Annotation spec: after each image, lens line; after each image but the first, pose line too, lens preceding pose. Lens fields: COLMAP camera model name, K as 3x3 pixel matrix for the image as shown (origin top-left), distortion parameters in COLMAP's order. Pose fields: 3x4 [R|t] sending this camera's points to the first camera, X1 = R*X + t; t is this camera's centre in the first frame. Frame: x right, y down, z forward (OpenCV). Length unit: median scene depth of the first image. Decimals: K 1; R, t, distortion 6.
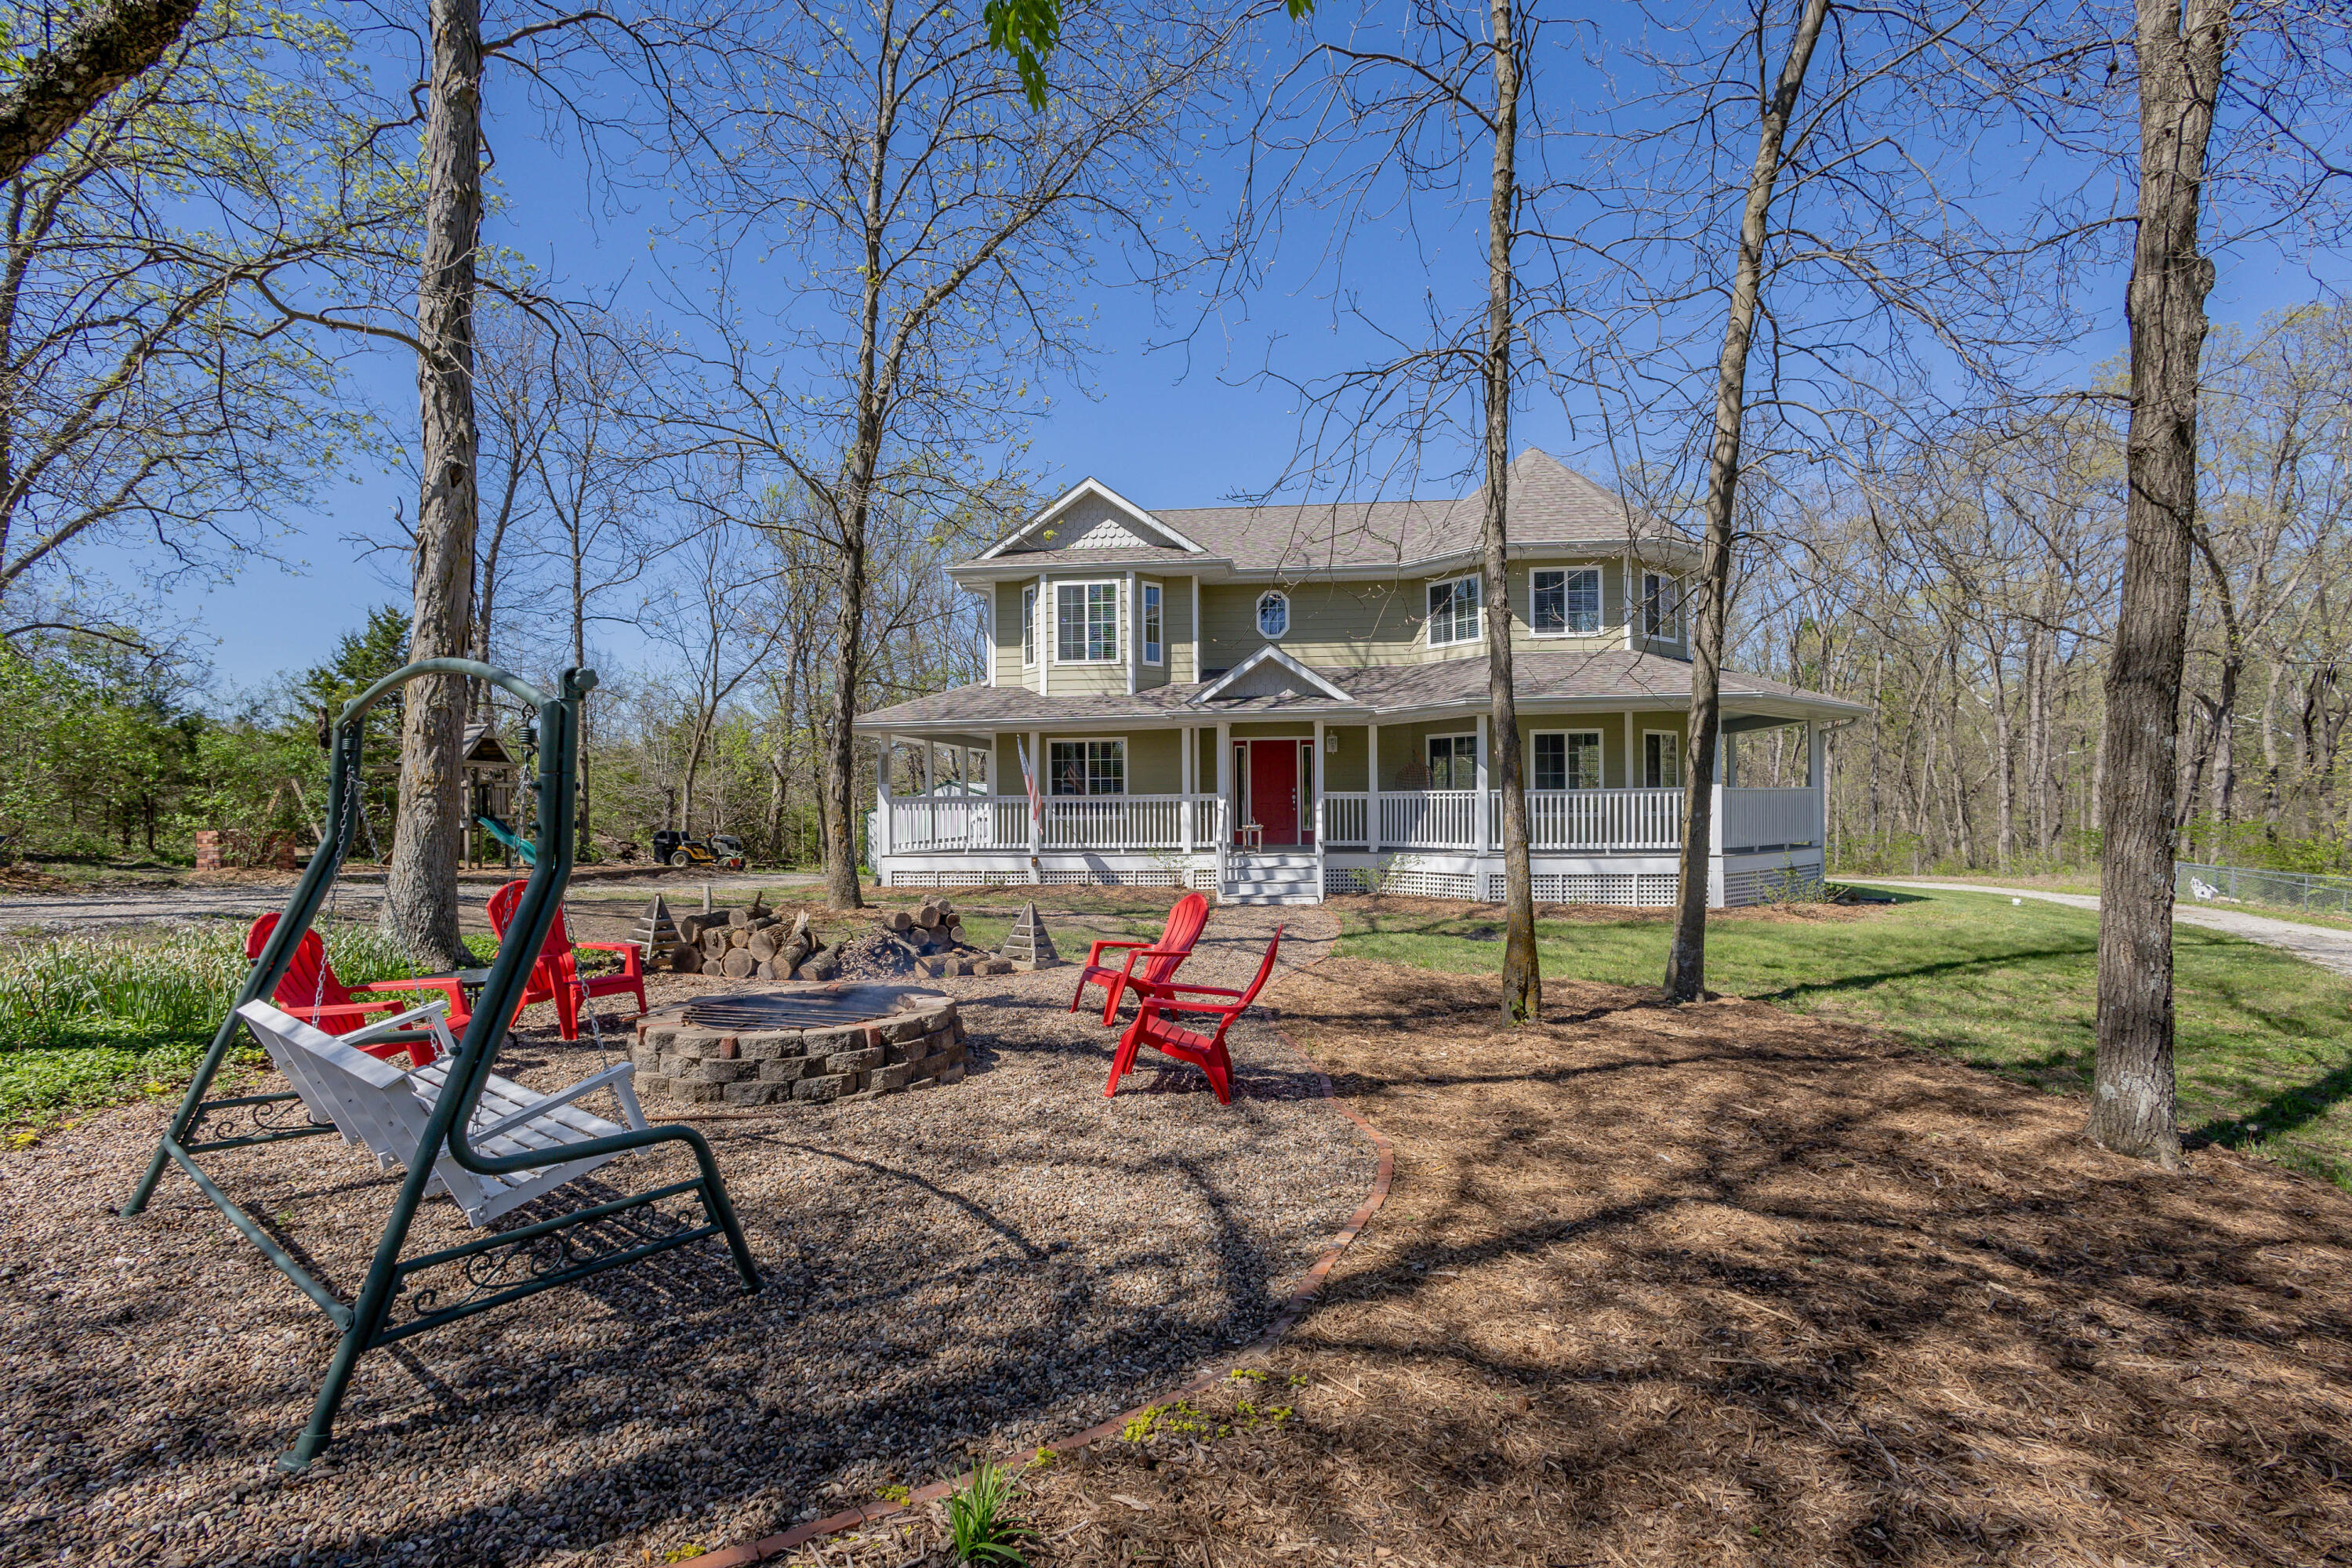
lens RADIAL K [[1059.5, 0, 1176.0], [0, 1059.5, 784.0], [0, 0, 1]] dist [0.002237, 0.000225]
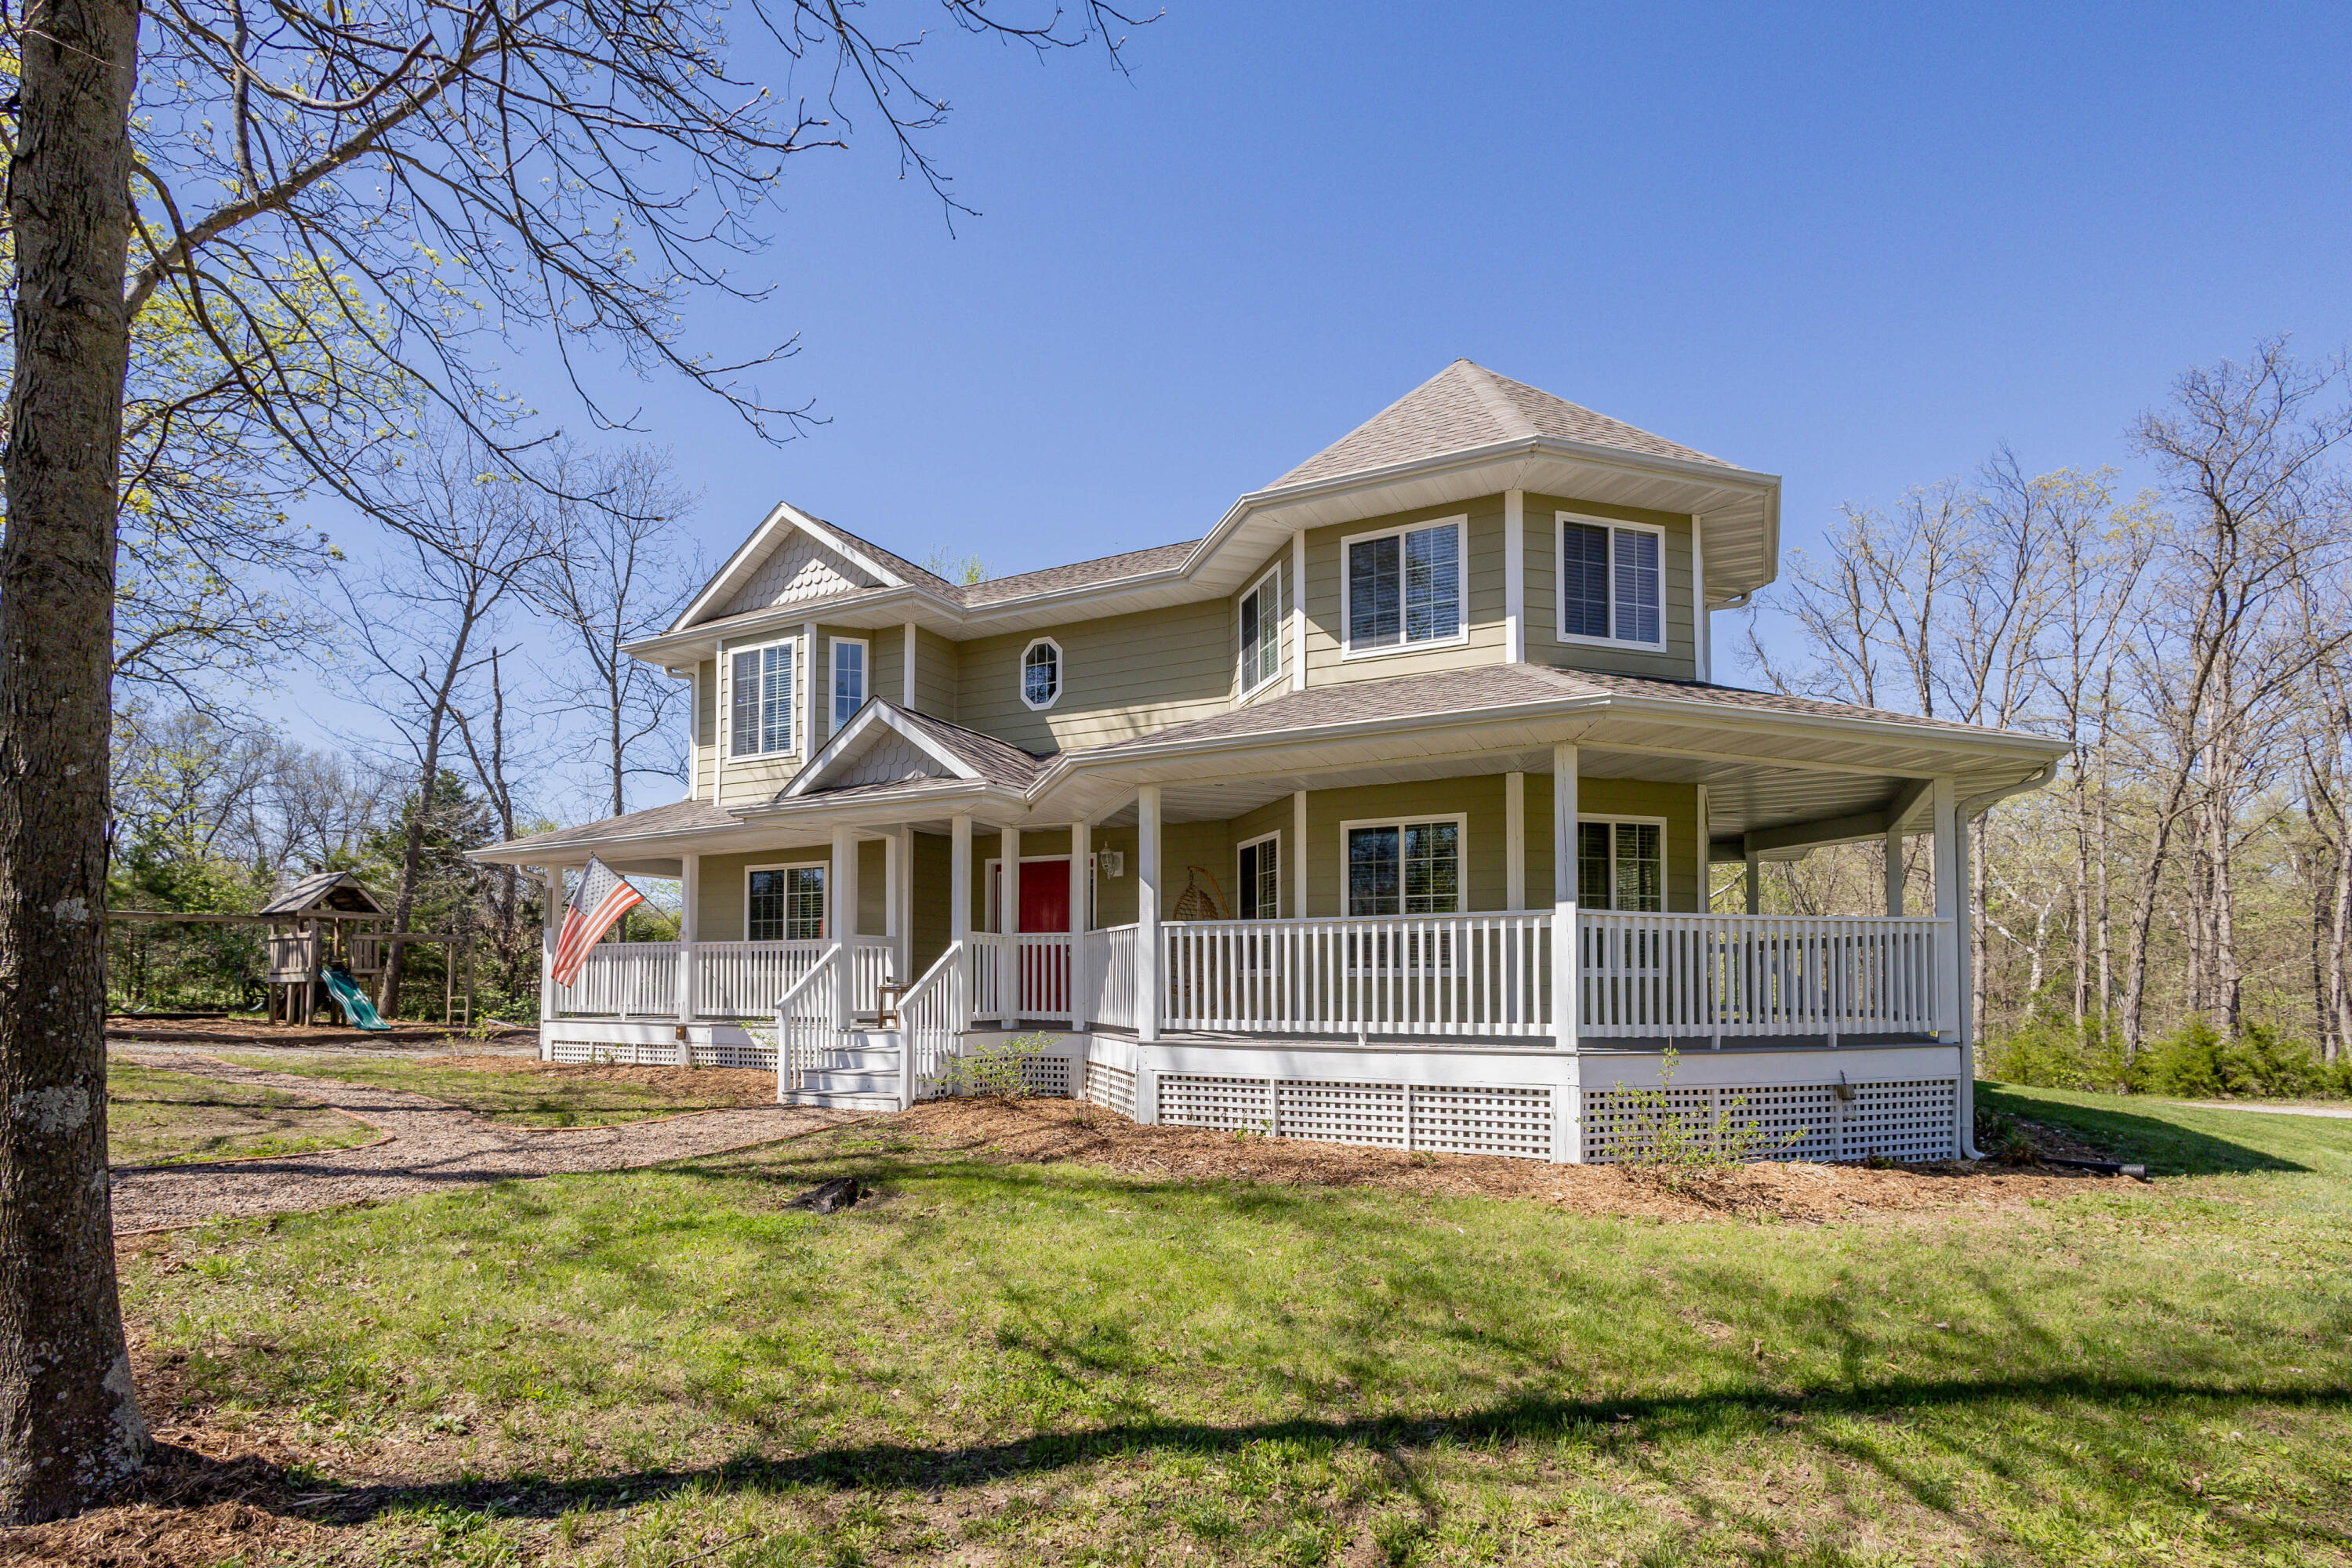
lens RADIAL K [[1122.8, 0, 1170.0], [0, 1122.8, 953.1], [0, 0, 1]] dist [0.000912, 0.000087]
pose [[0.932425, 0.000540, -0.361364, 0.446689], [-0.003733, 0.999960, -0.008137, 0.022997], [0.361345, 0.008936, 0.932389, 0.391029]]
